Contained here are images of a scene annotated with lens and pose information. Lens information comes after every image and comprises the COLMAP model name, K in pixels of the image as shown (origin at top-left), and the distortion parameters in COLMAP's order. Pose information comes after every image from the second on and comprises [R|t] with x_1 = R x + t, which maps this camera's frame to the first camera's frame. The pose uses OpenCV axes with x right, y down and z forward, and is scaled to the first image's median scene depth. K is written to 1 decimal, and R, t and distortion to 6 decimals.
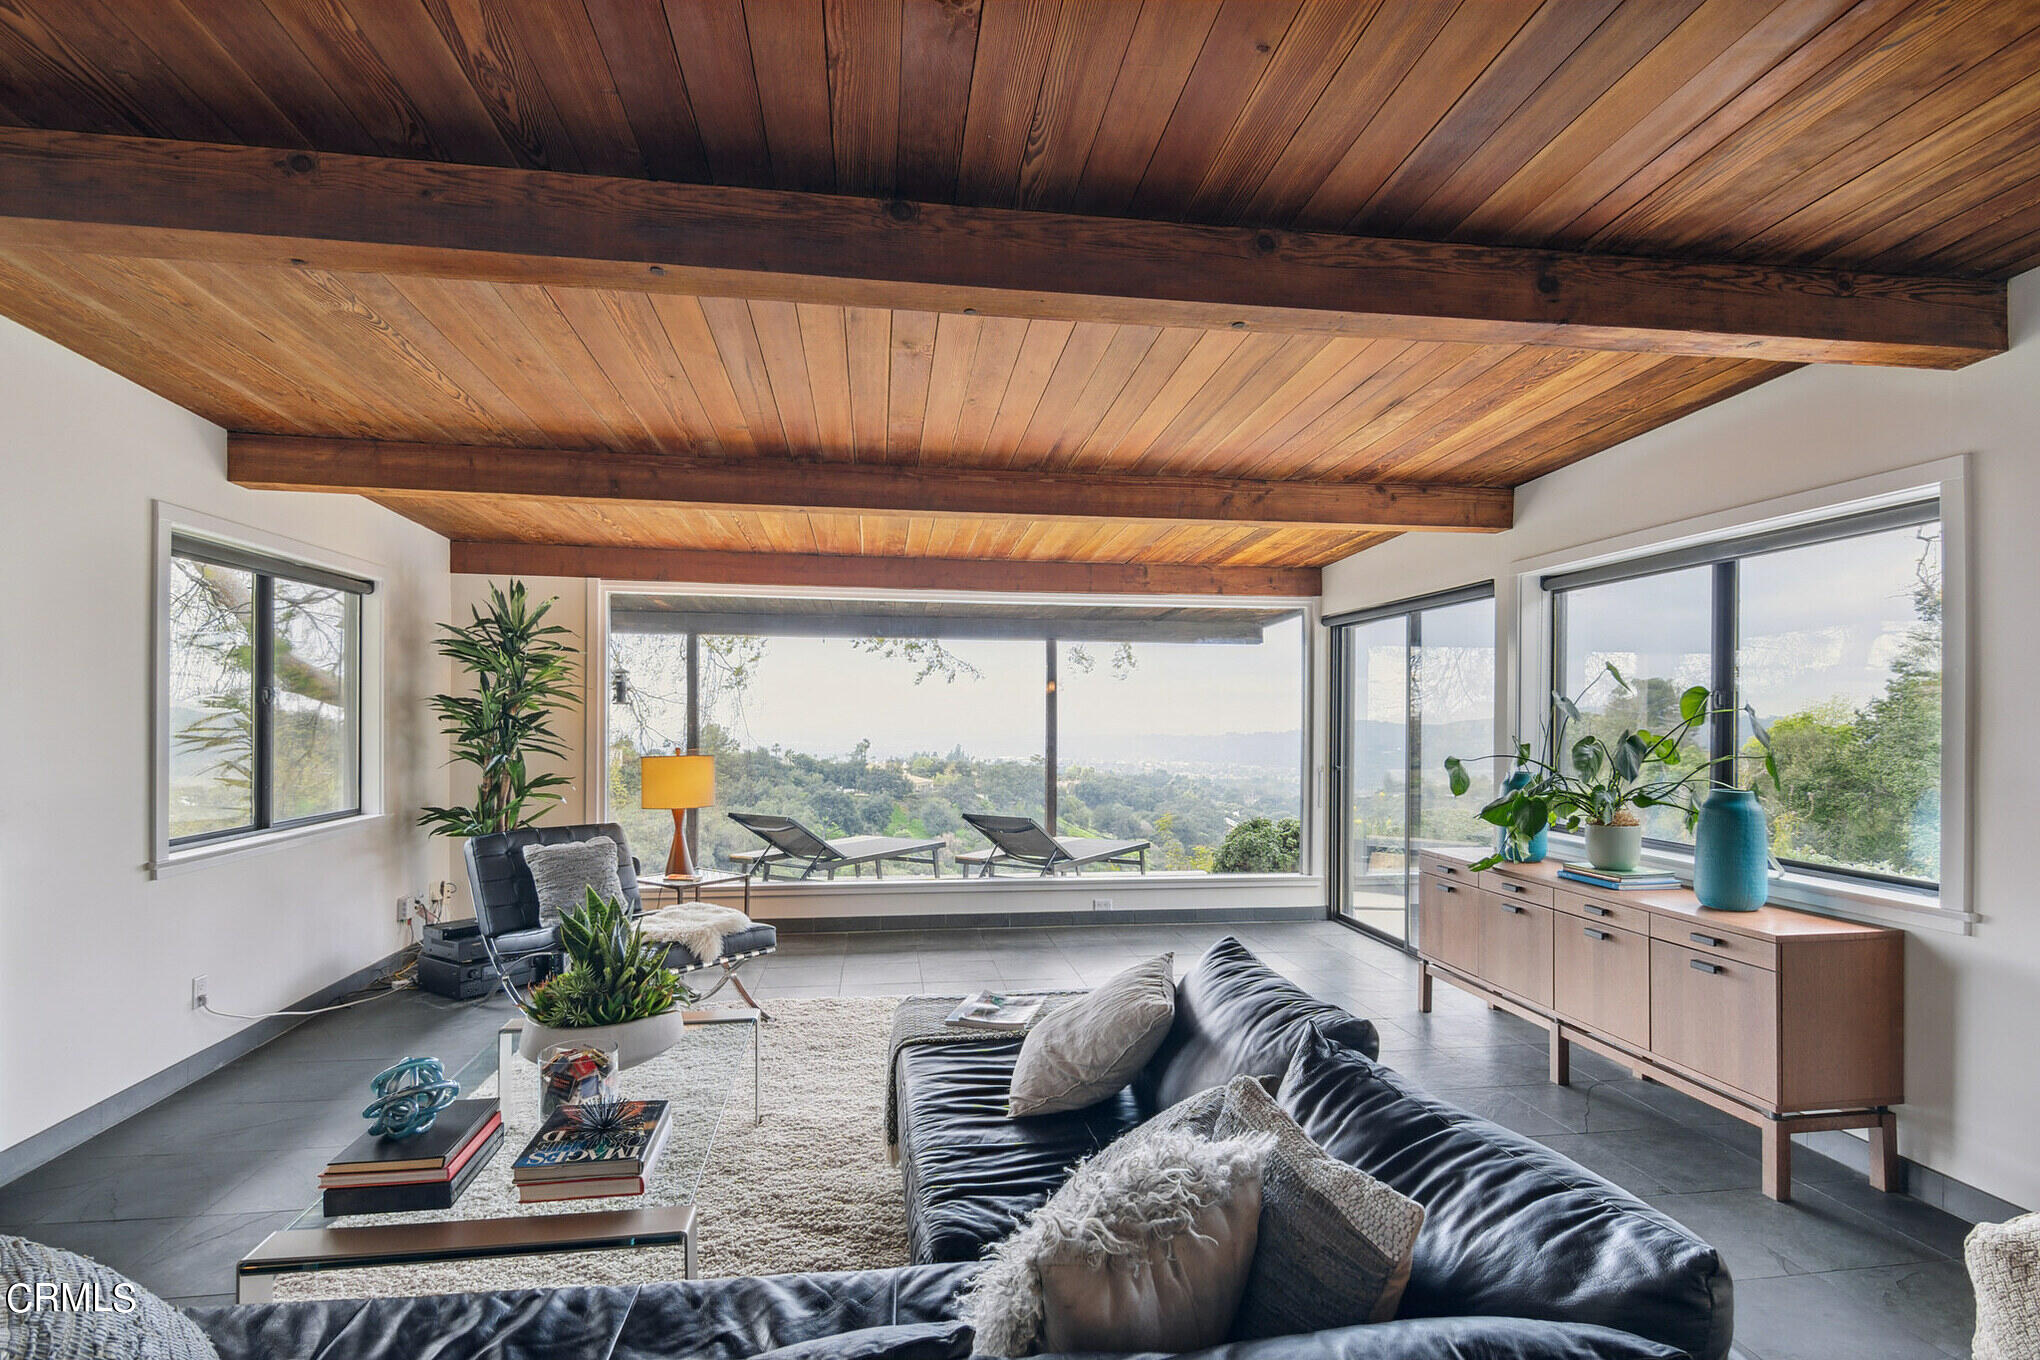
lens RADIAL K [[987.5, 0, 1024.3], [0, 987.5, 716.9], [0, 0, 1]] dist [0.001651, -0.000045]
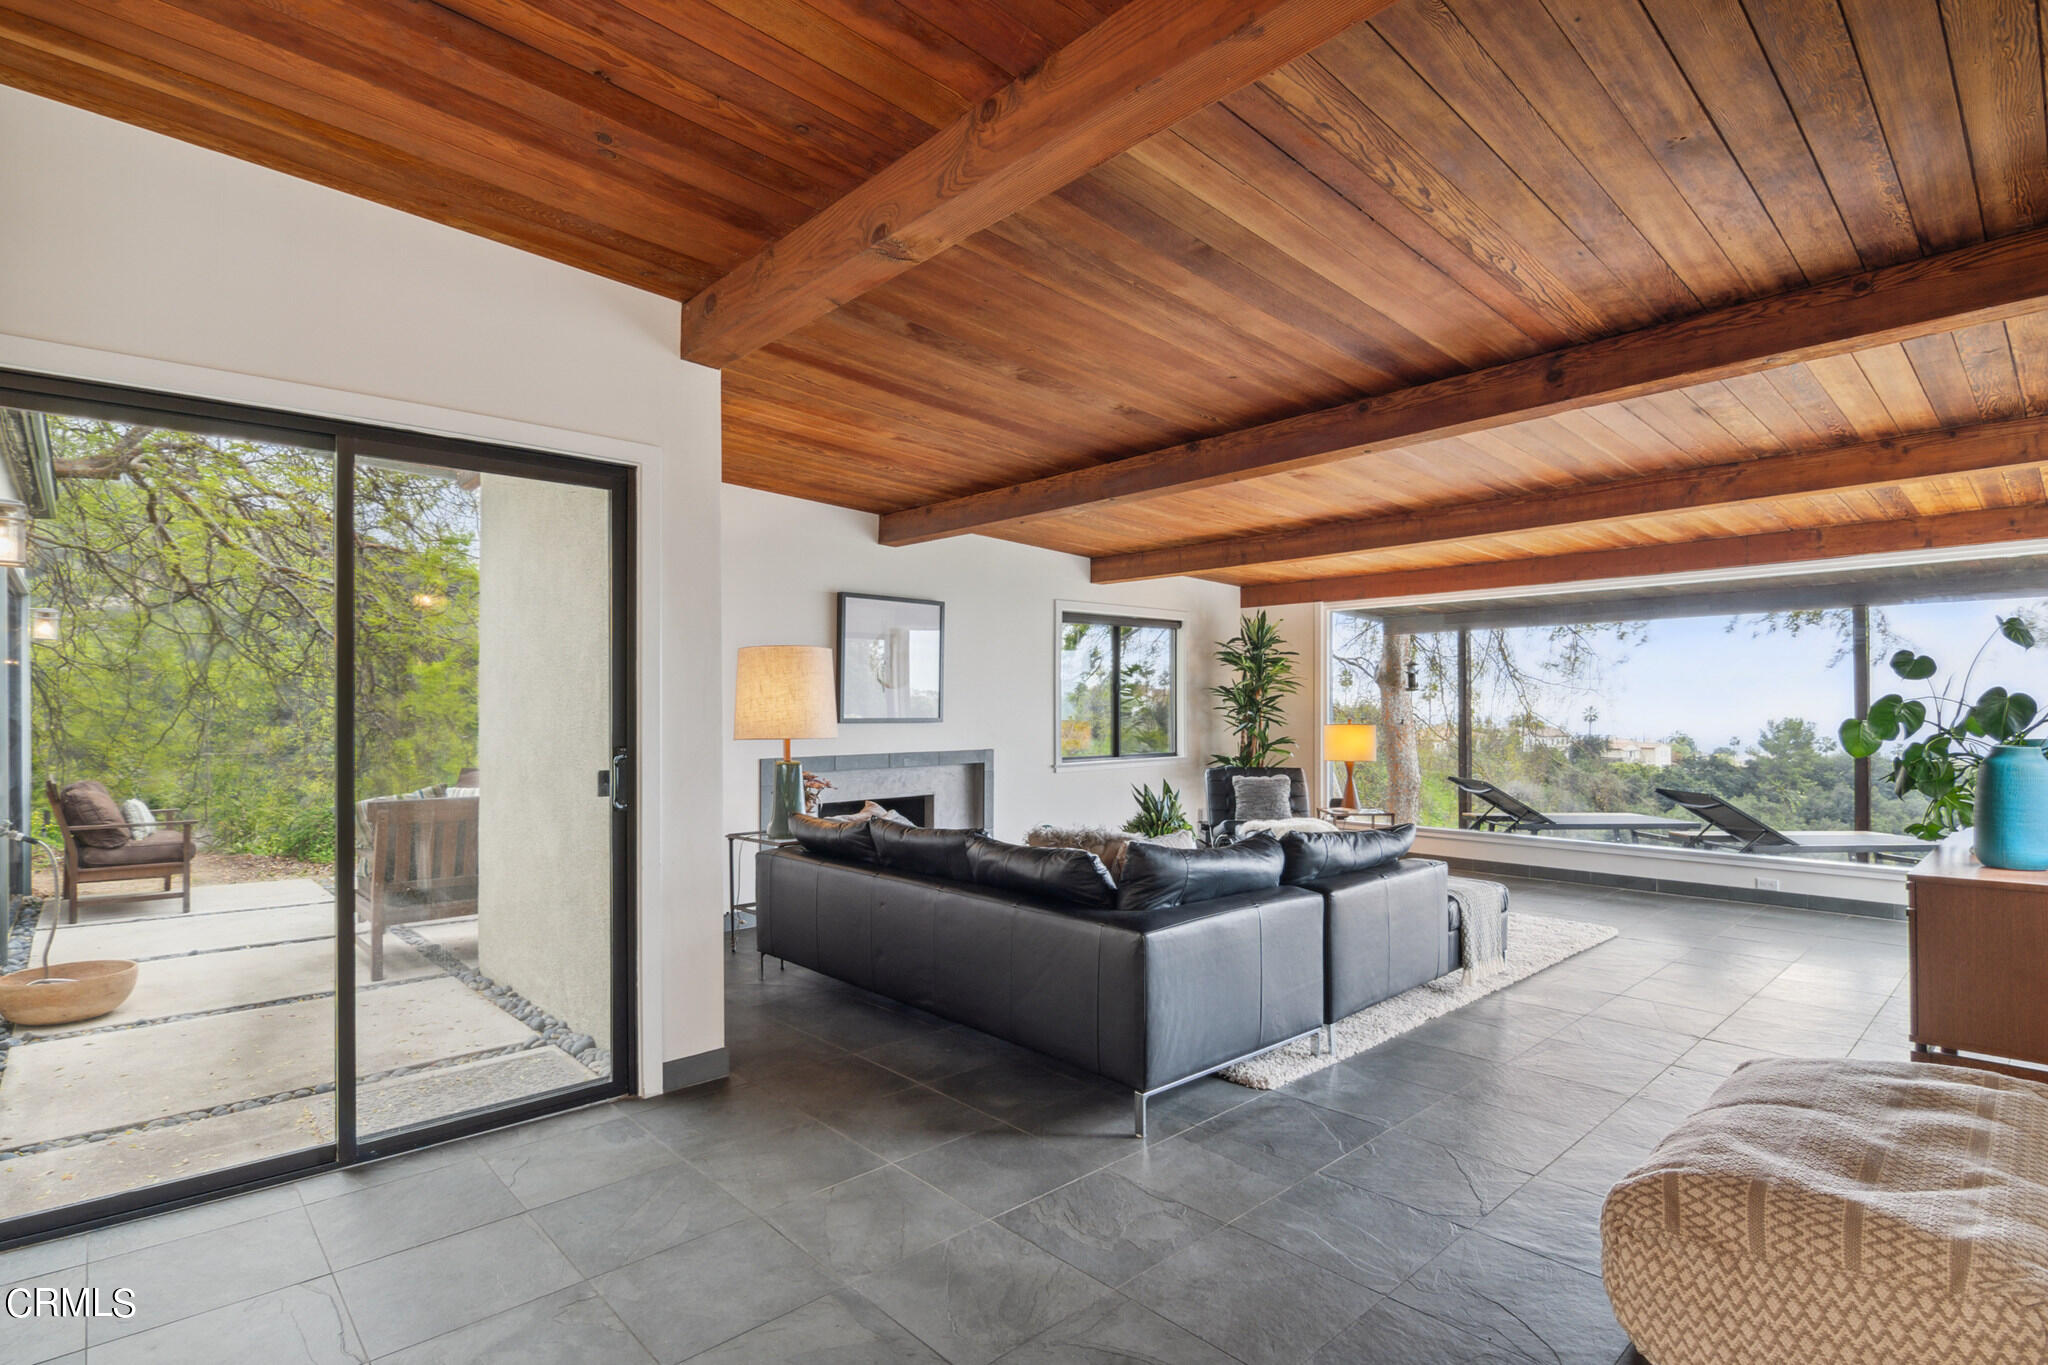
lens RADIAL K [[1016.2, 0, 999.0], [0, 1016.2, 708.2], [0, 0, 1]] dist [-0.002140, -0.014670]
pose [[0.550548, -0.009789, -0.834746, 0.691397], [0.006159, 0.999952, -0.007665, 0.027857], [0.834781, -0.000921, 0.550582, -0.257334]]
